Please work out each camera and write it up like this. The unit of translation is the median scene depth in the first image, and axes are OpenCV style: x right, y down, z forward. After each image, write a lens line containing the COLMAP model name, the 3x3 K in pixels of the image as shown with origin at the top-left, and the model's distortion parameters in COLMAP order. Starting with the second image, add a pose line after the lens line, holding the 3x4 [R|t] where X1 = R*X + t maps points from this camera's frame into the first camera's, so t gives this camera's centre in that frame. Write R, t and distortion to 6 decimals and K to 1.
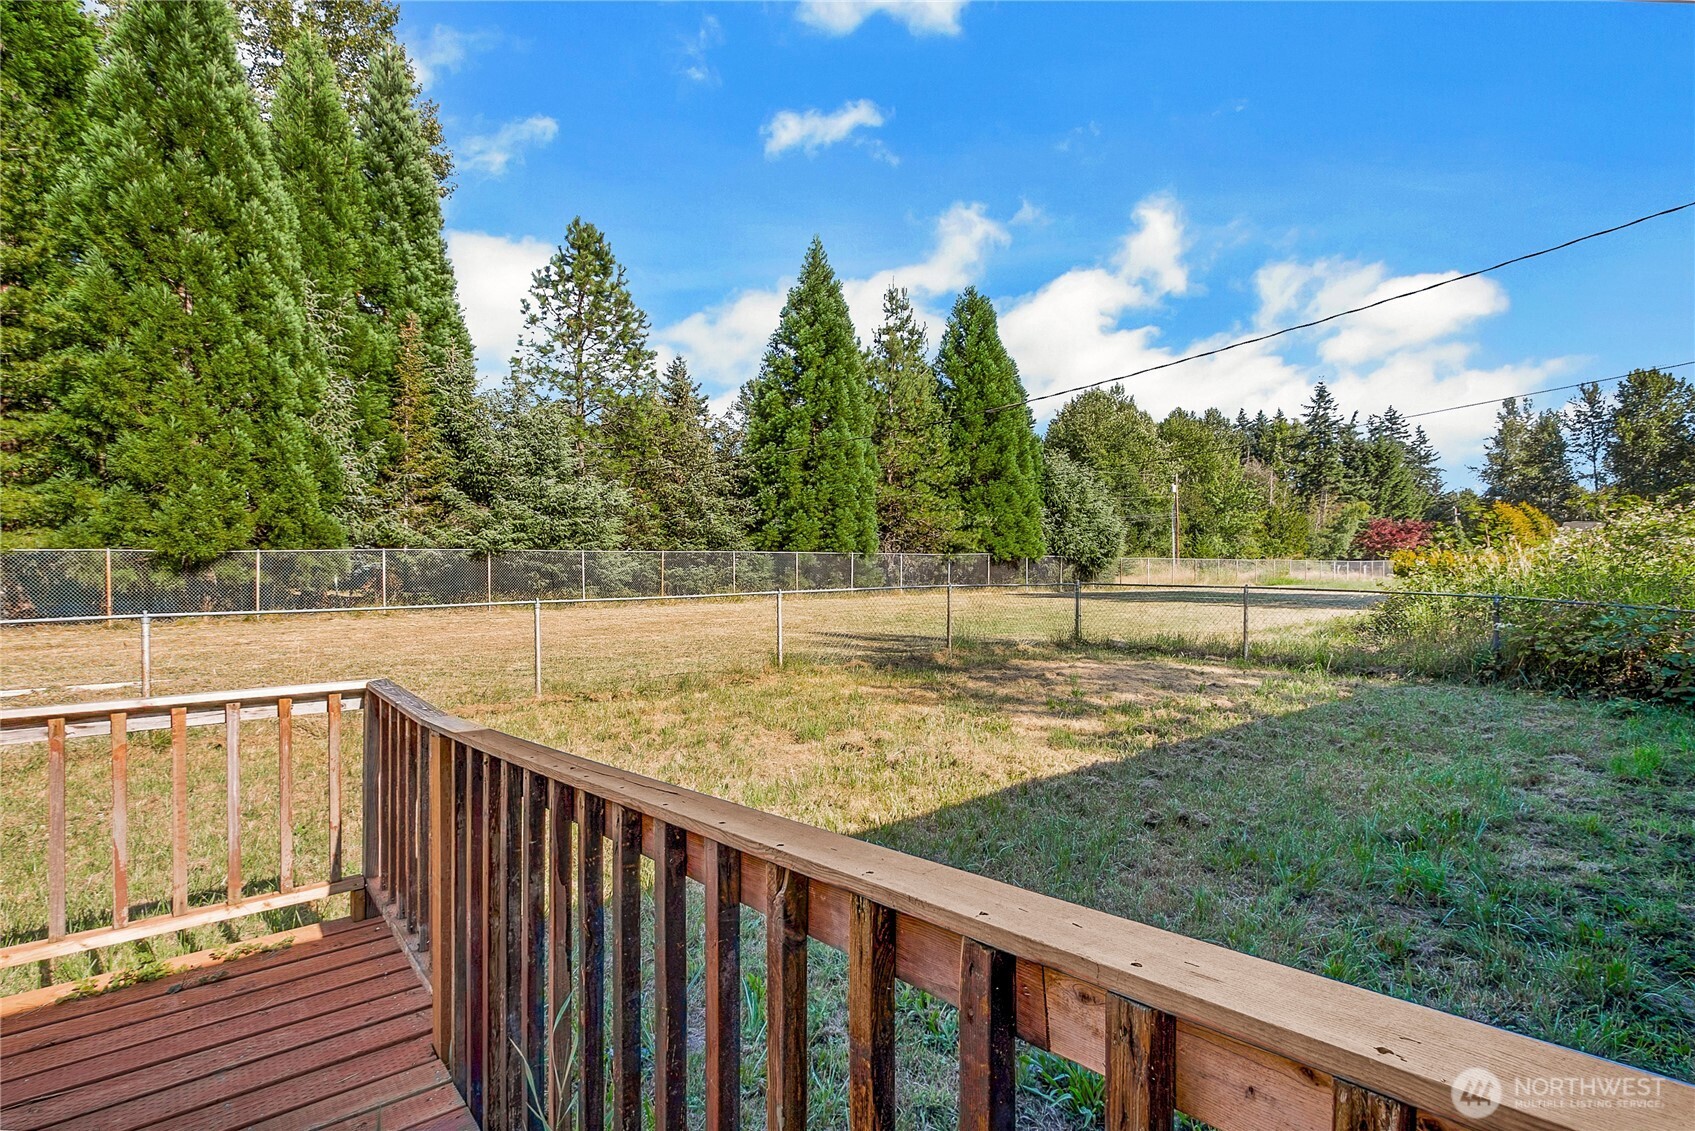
lens RADIAL K [[823.7, 0, 847.5], [0, 823.7, 565.5], [0, 0, 1]] dist [0.001710, 0.000650]
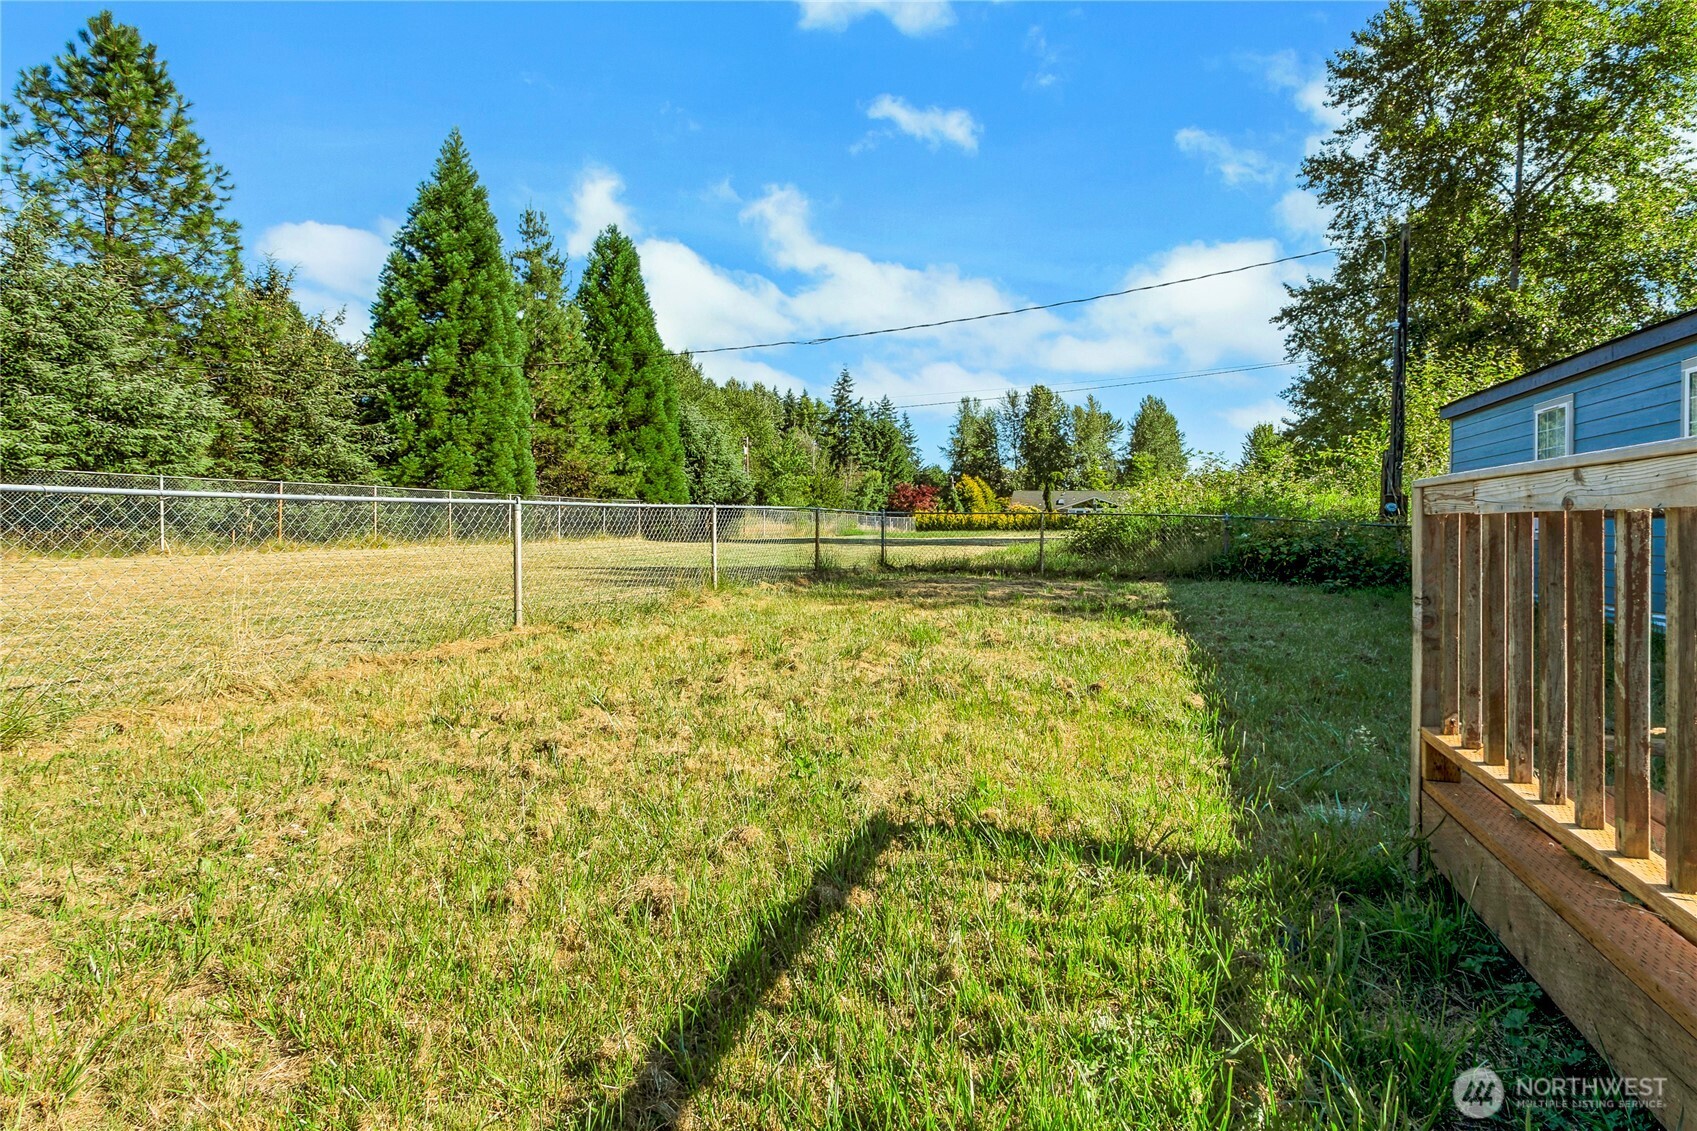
lens RADIAL K [[803.2, 0, 847.9], [0, 803.2, 521.7], [0, 0, 1]] dist [0.003569, 0.000656]
pose [[0.850782, 0.007082, 0.525470, -0.122881], [-0.004935, 0.999973, -0.005488, 0.016059], [-0.525495, 0.002076, 0.850794, 0.057474]]
